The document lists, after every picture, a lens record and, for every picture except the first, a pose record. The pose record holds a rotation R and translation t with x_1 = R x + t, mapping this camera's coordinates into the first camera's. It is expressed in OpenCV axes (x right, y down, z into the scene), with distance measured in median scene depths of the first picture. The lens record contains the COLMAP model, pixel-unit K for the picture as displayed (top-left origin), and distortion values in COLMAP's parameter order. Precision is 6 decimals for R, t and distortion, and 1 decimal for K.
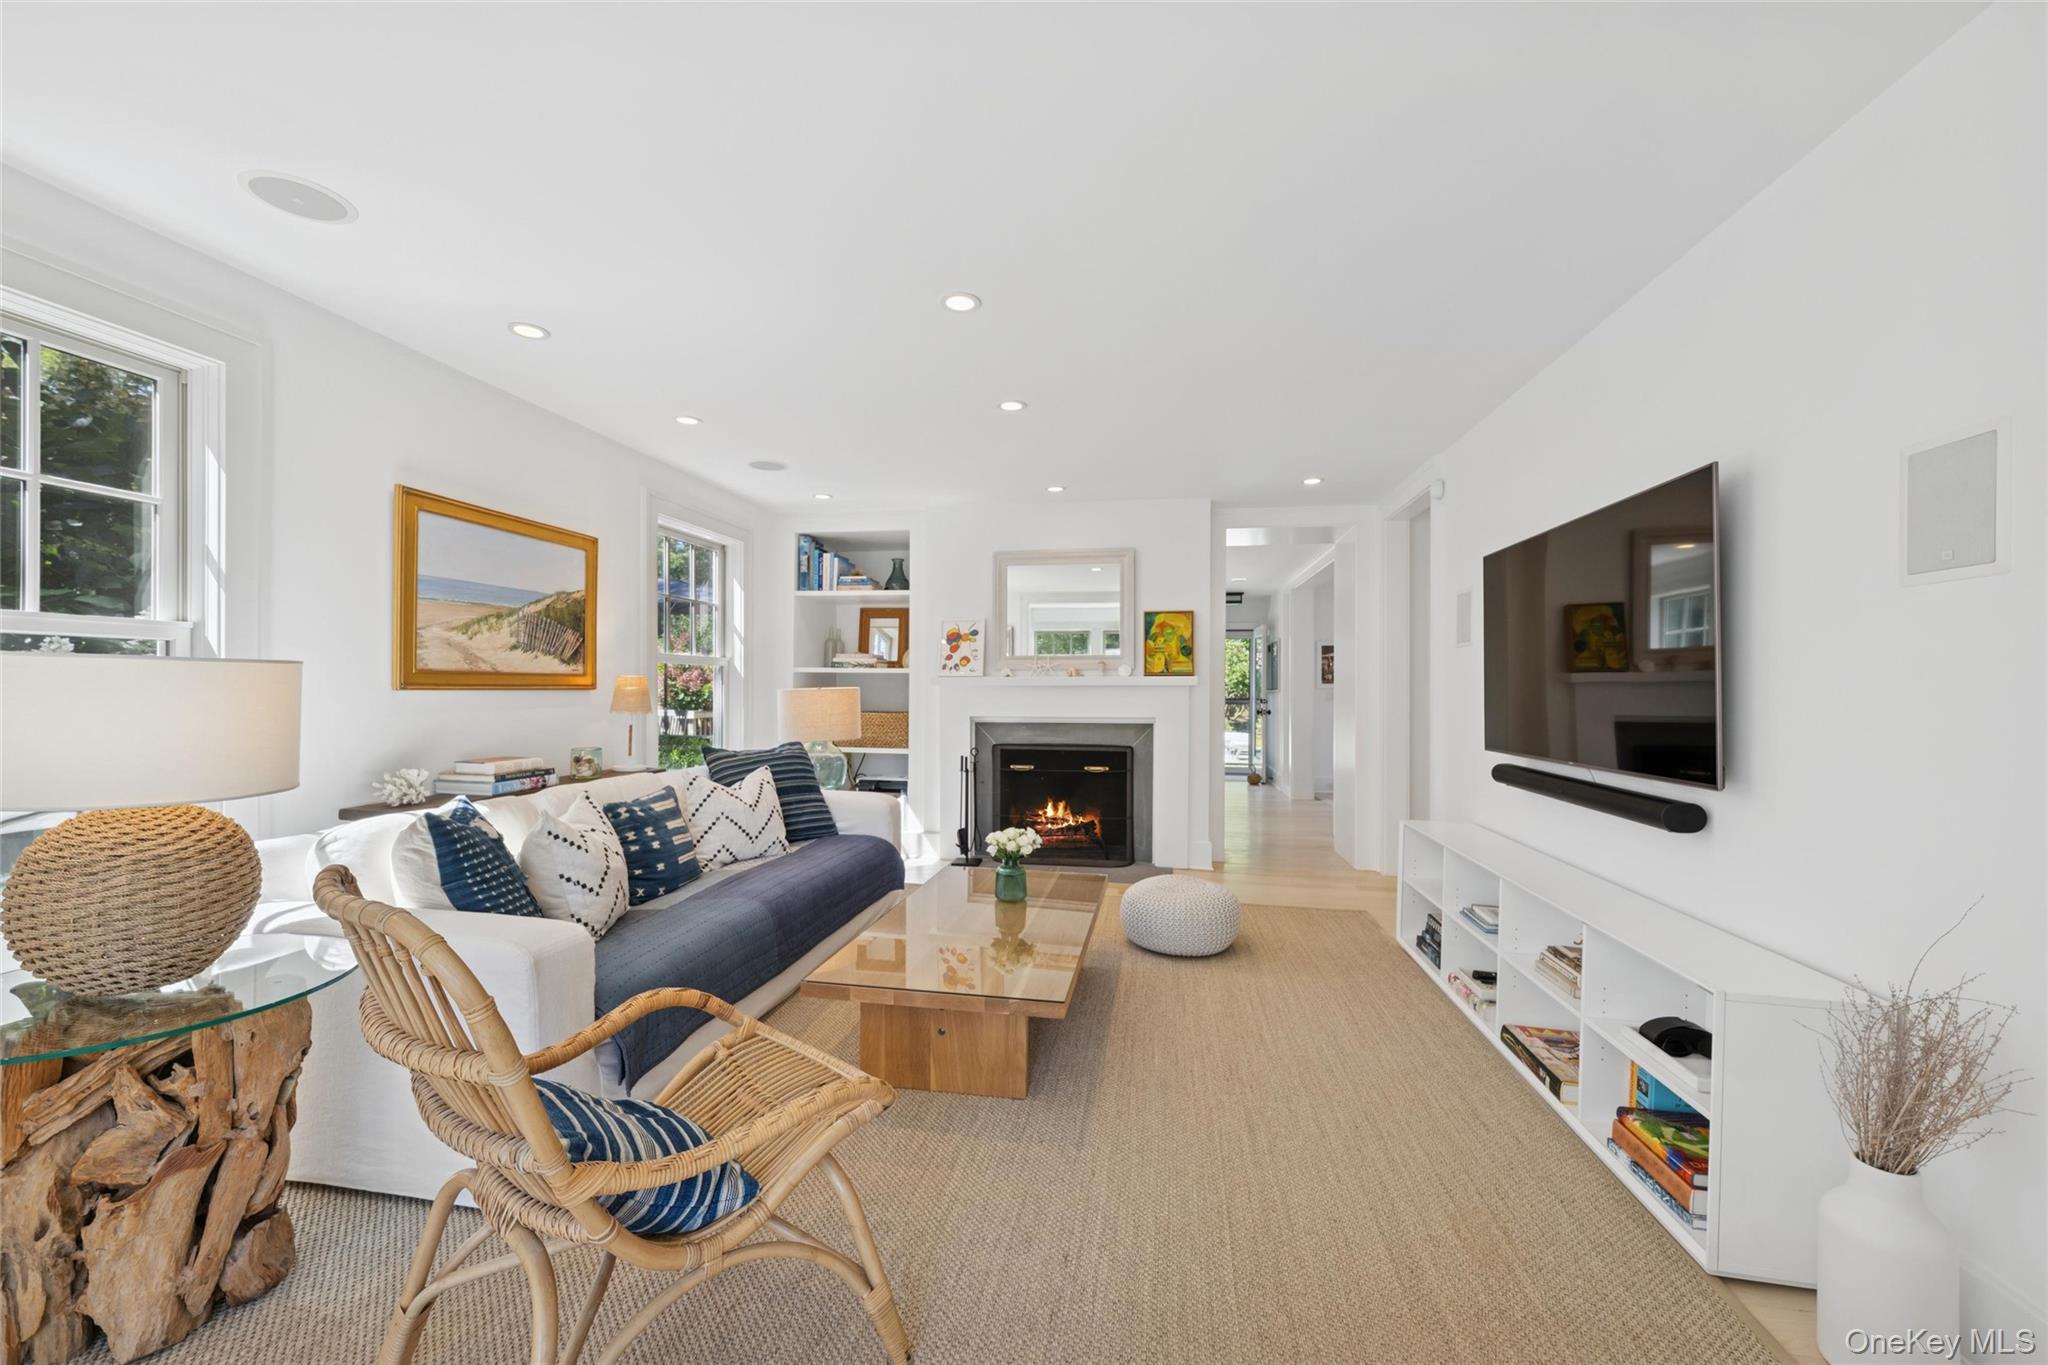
lens RADIAL K [[812.3, 0, 1020.1], [0, 812.3, 679.4], [0, 0, 1]] dist [0.000257, 0.000132]
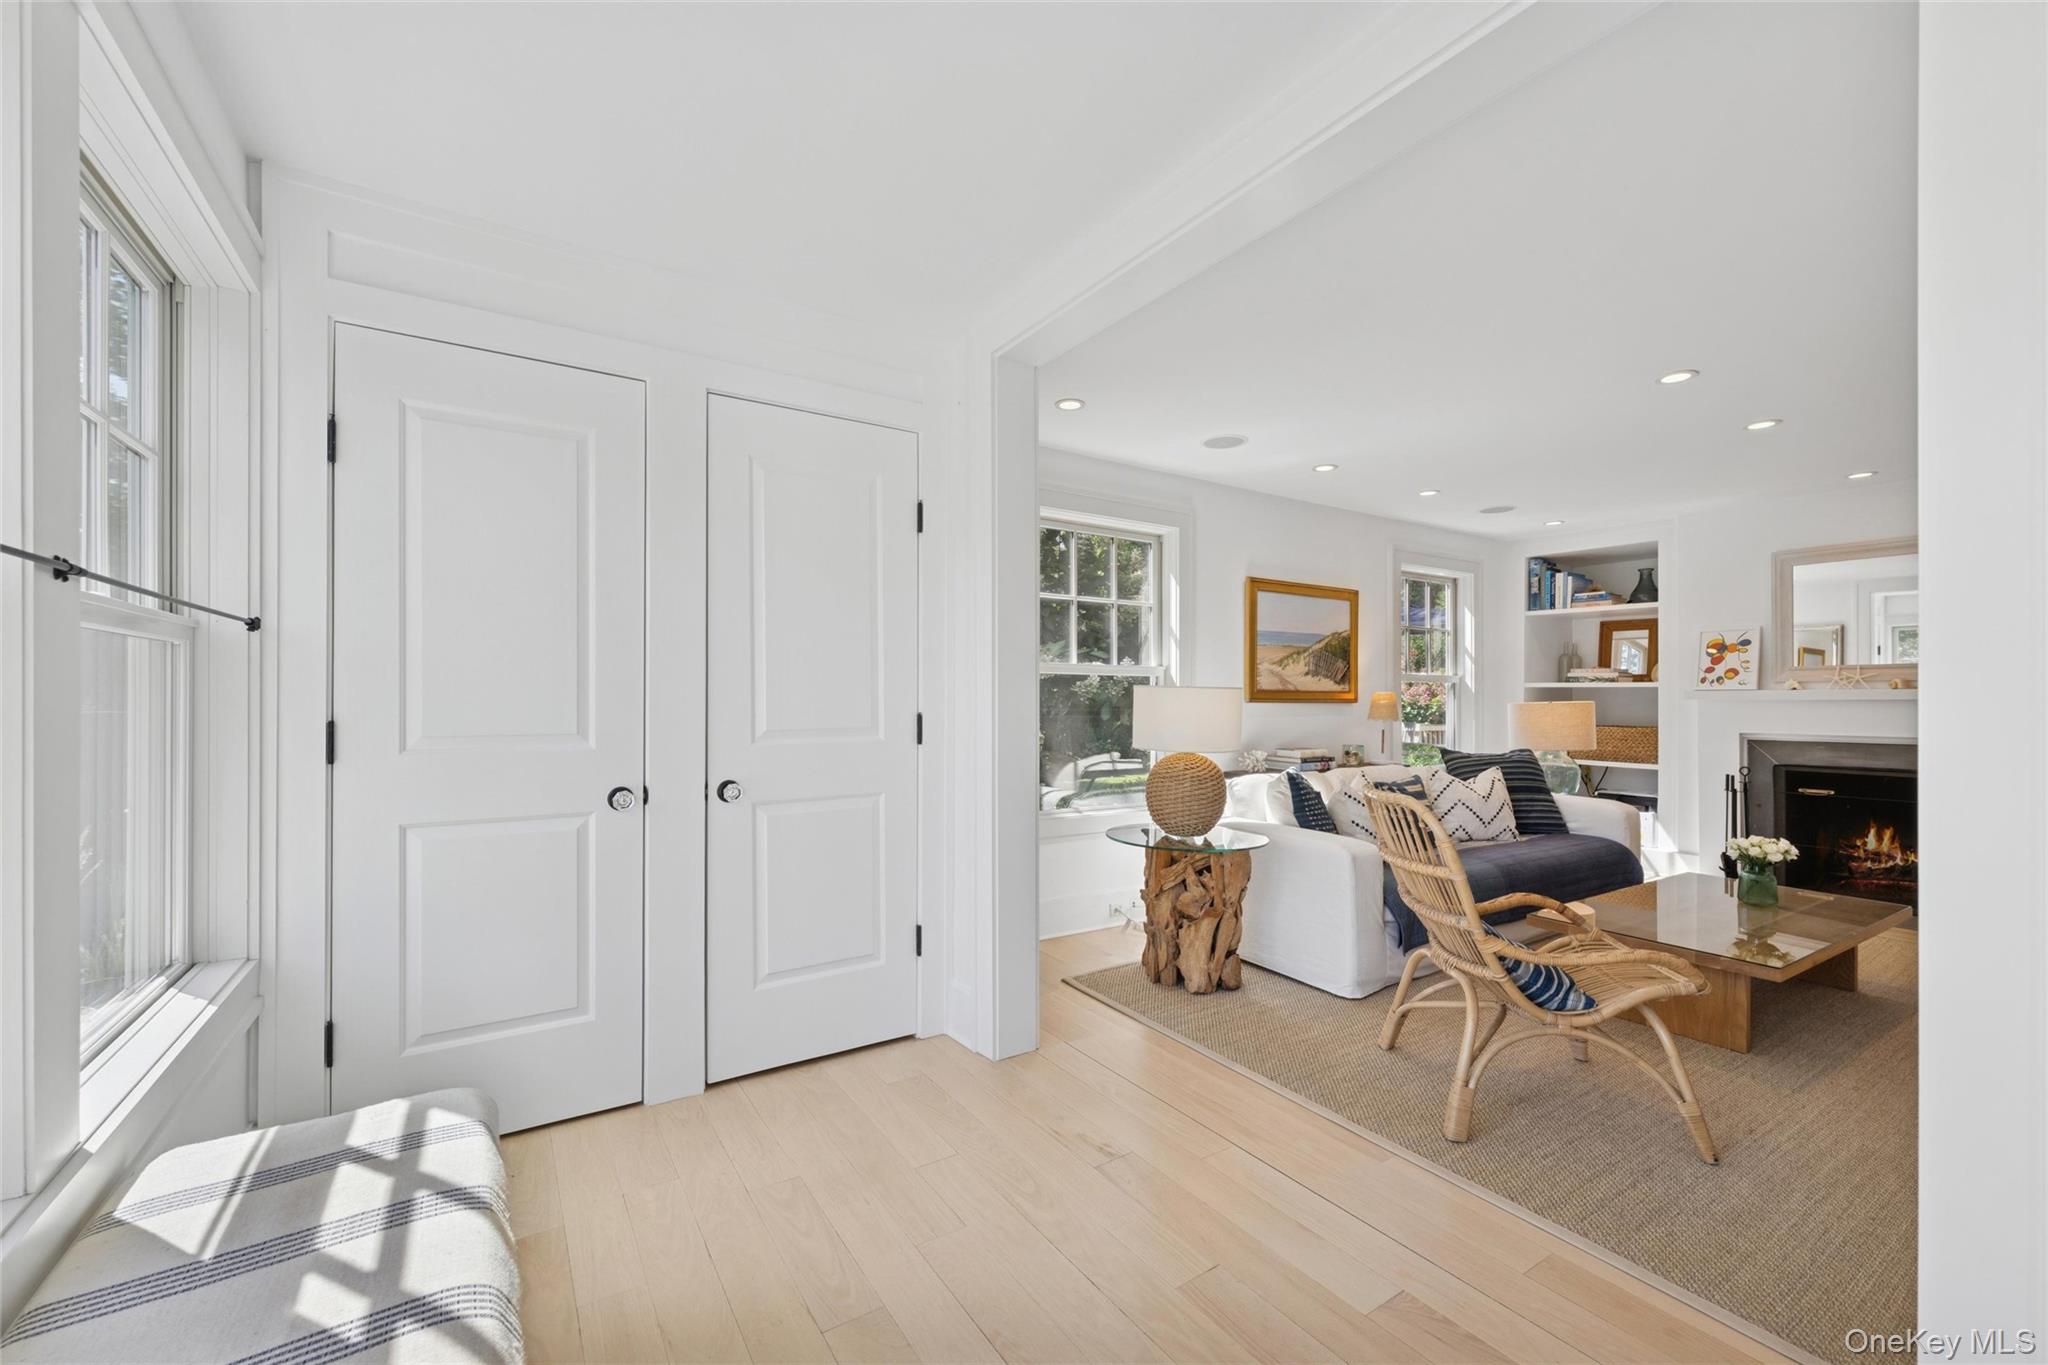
lens RADIAL K [[818.0, 0, 1019.6], [0, 818.0, 693.3], [0, 0, 1]] dist [0.000010, -0.000416]
pose [[0.675326, -0.005849, -0.737496, 0.105538], [0.005453, 0.999981, -0.002937, -0.002133], [0.737499, -0.002038, 0.675345, -0.345362]]
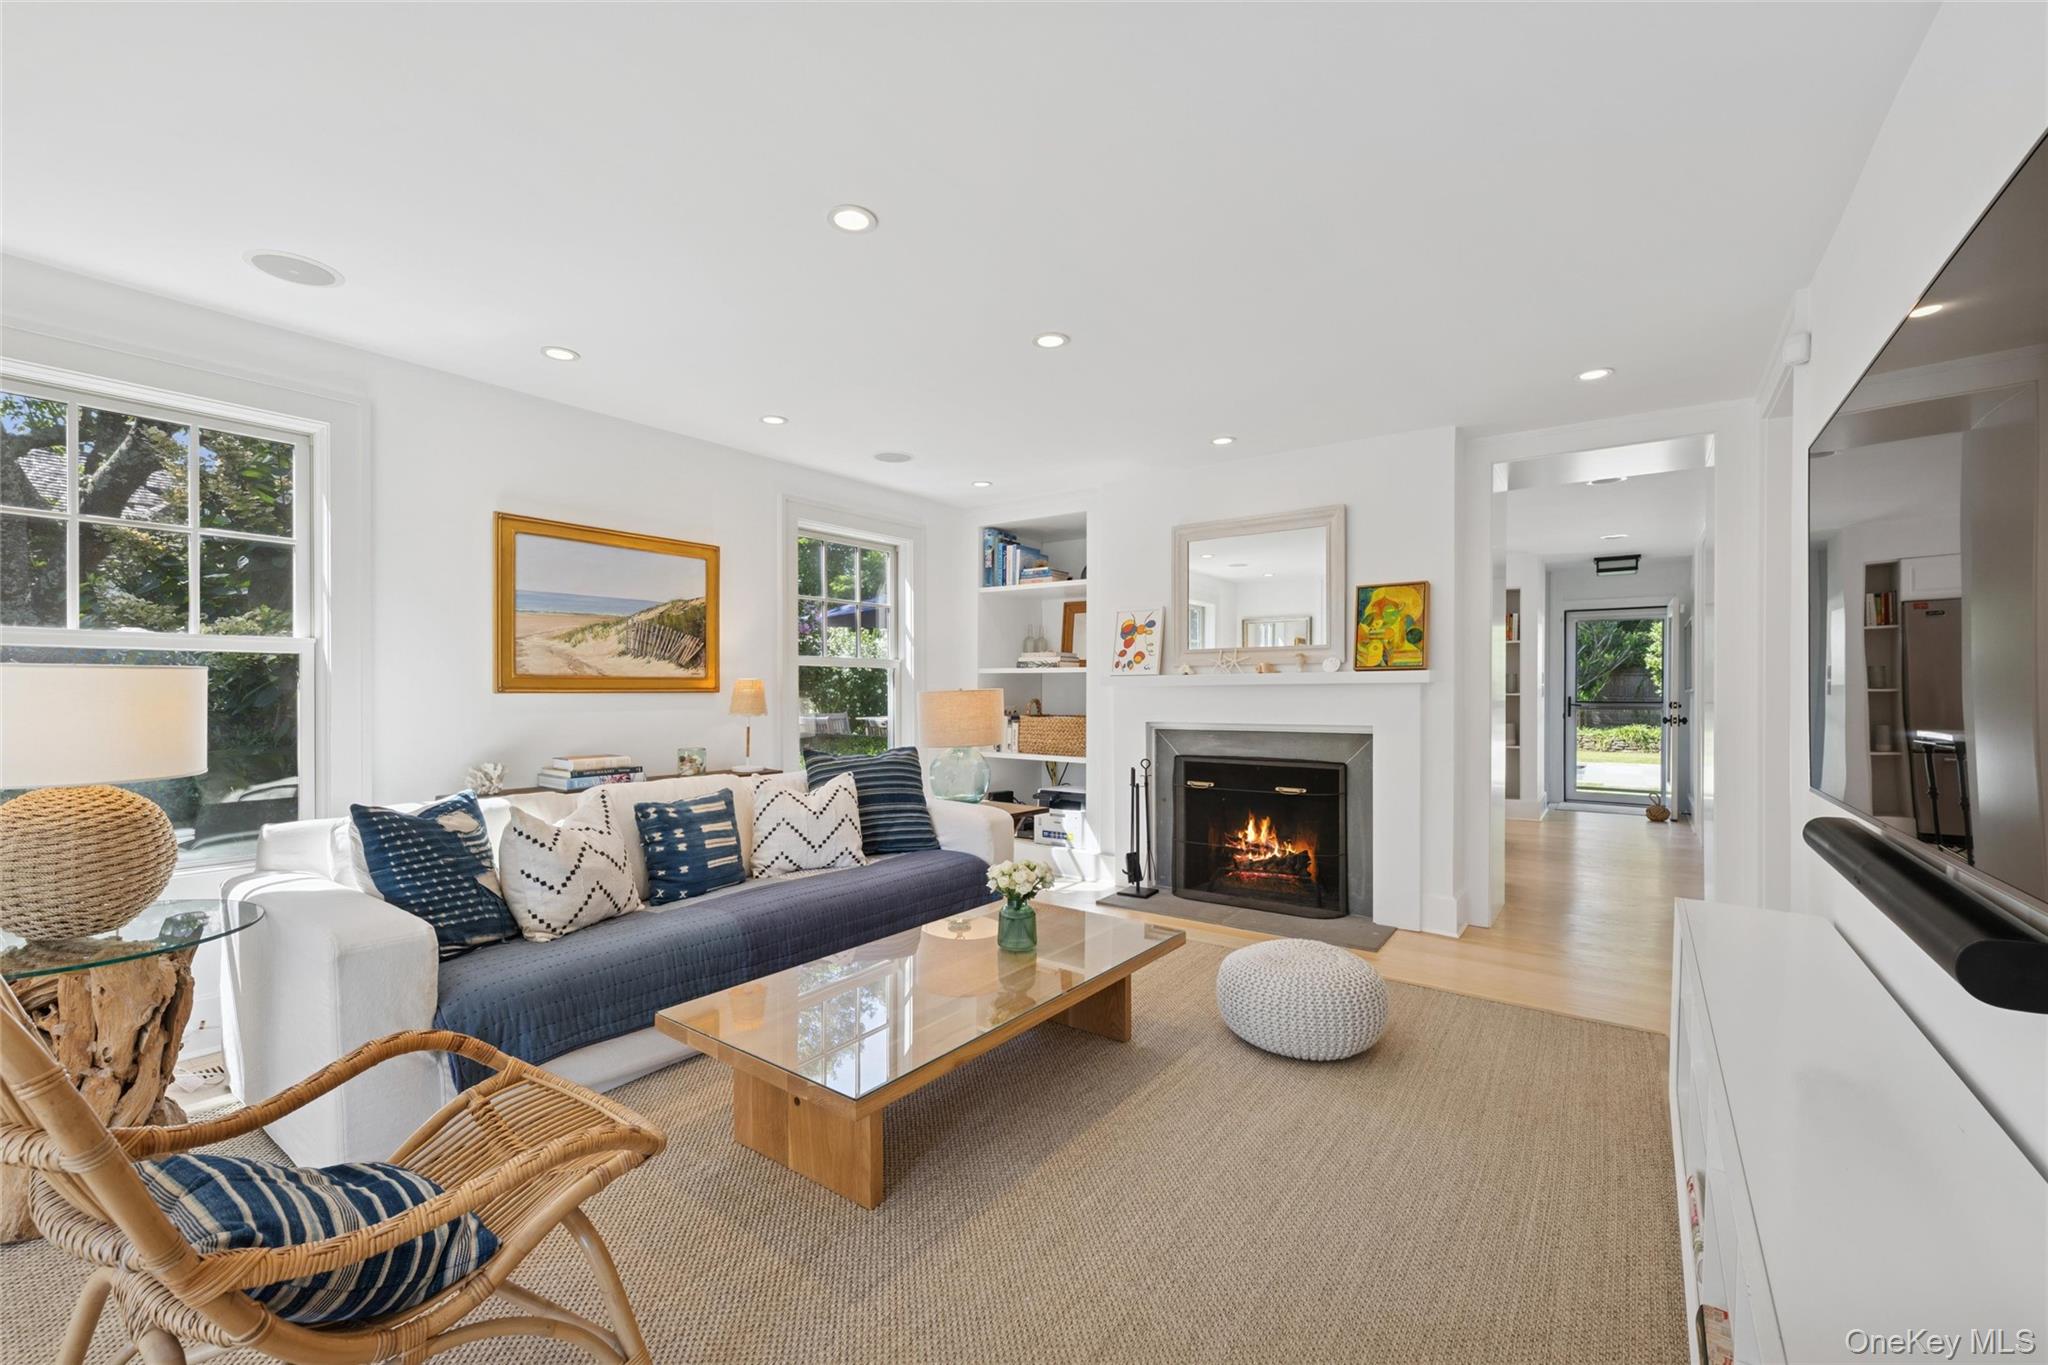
lens RADIAL K [[846.7, 0, 1007.3], [0, 846.7, 684.1], [0, 0, 1]] dist [0.000351, 0.000258]
pose [[0.892480, -0.009456, -0.450987, 0.307319], [0.010637, 0.999943, 0.000084, 0.006152], [0.450961, -0.004872, 0.892531, 0.204758]]
